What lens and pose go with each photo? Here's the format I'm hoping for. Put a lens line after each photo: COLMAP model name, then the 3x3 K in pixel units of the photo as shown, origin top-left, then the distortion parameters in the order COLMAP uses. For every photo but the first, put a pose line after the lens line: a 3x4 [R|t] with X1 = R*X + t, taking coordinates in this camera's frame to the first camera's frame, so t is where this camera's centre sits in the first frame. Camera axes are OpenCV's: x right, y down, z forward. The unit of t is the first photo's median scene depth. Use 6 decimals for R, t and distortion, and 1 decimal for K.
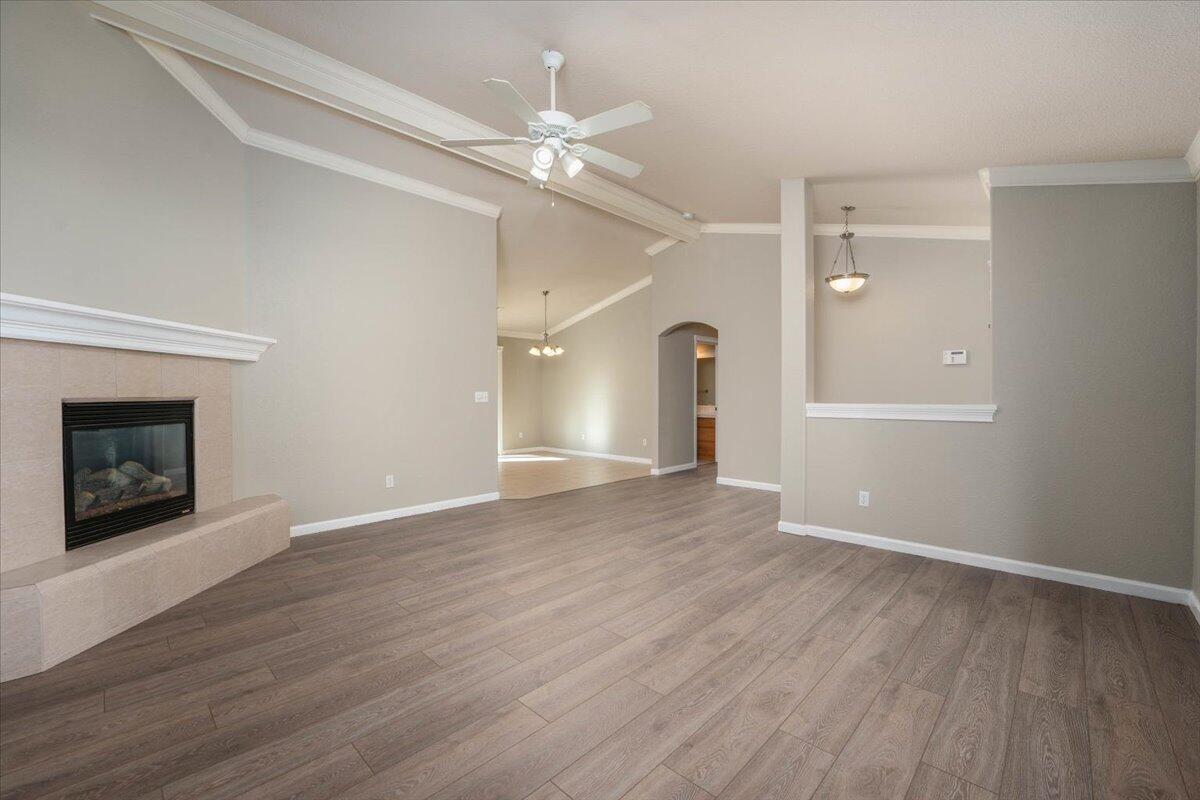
lens RADIAL K [[487.9, 0, 604.5], [0, 487.9, 403.6], [0, 0, 1]] dist [-0.026914, 0.000090]
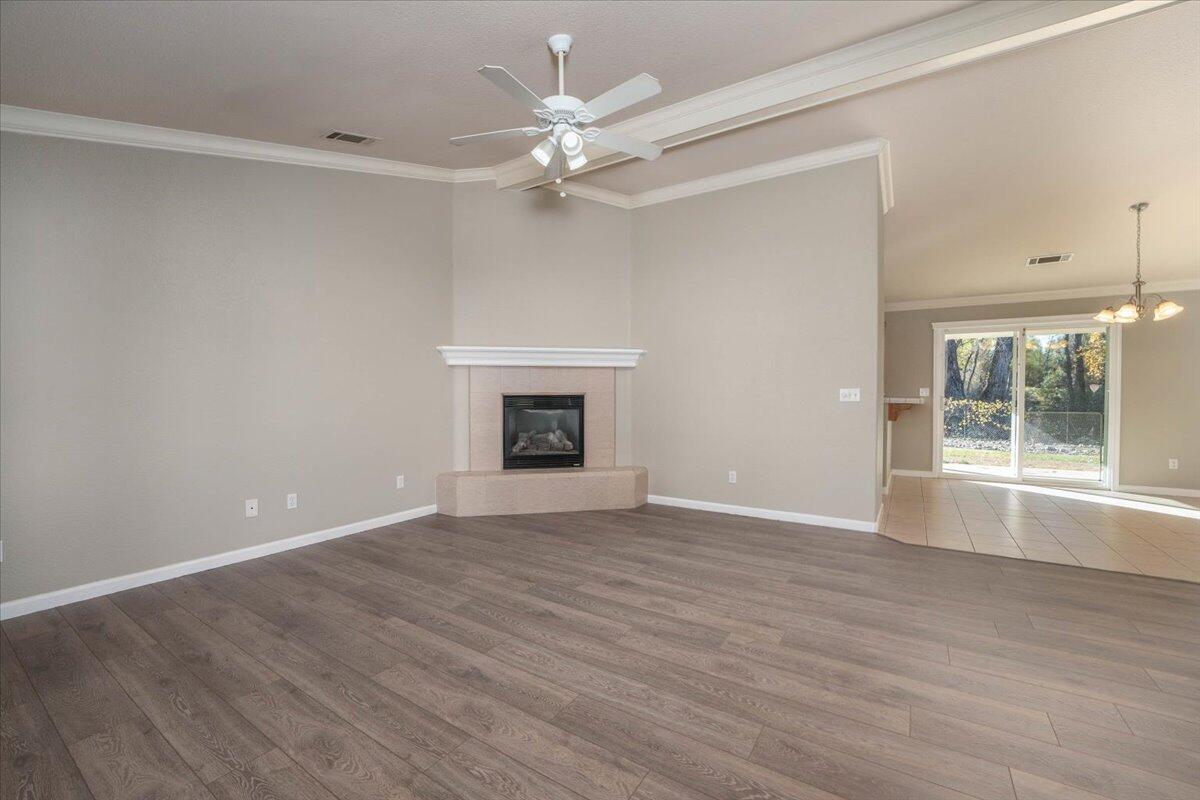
lens RADIAL K [[493.6, 0, 600.0], [0, 493.6, 400.0], [0, 0, 1]] dist [-0.022495, 0.000414]
pose [[0.185775, 0.020358, -0.982381, 0.803089], [-0.017636, 0.999693, 0.017381, -0.021360], [0.982434, 0.014096, 0.186077, 0.822029]]
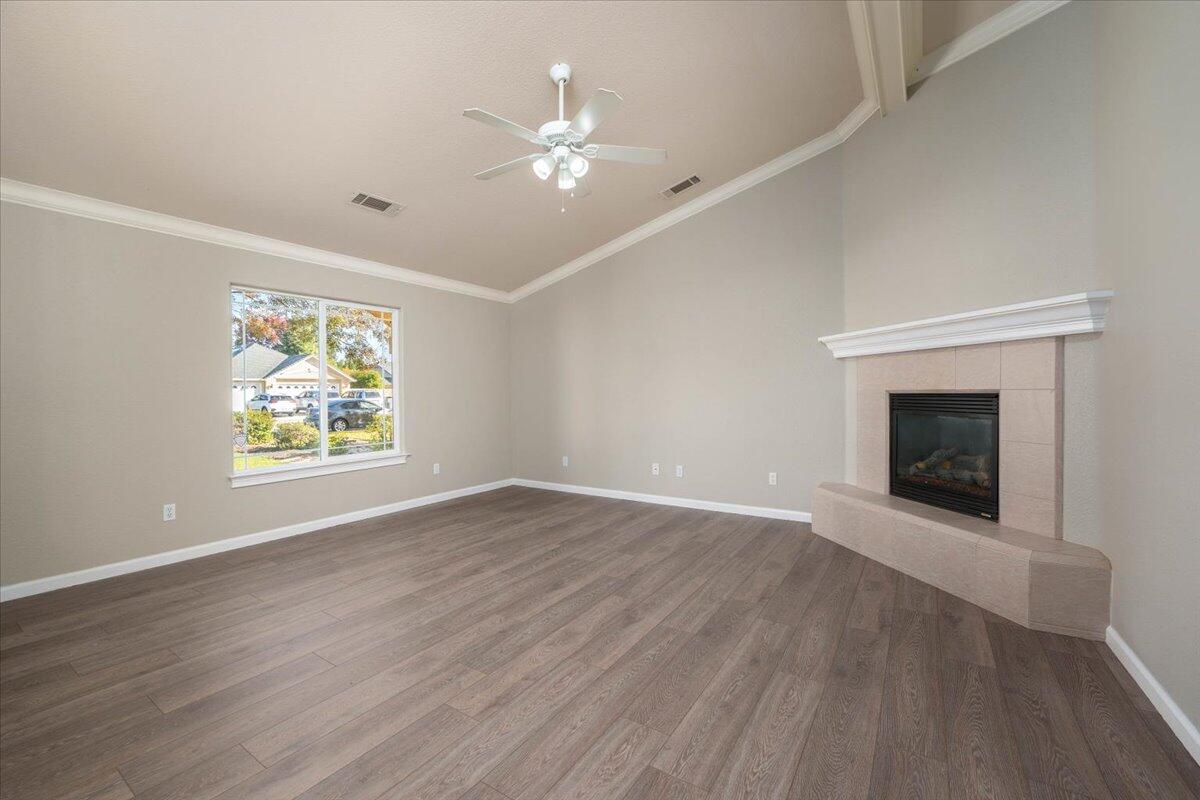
lens RADIAL K [[495.1, 0, 604.1], [0, 495.1, 397.4], [0, 0, 1]] dist [-0.019587, 0.000884]
pose [[-0.983344, 0.015815, -0.181066, 0.003503], [0.010453, 0.999479, 0.030533, -0.036848], [0.181455, 0.028132, -0.982997, 1.902240]]
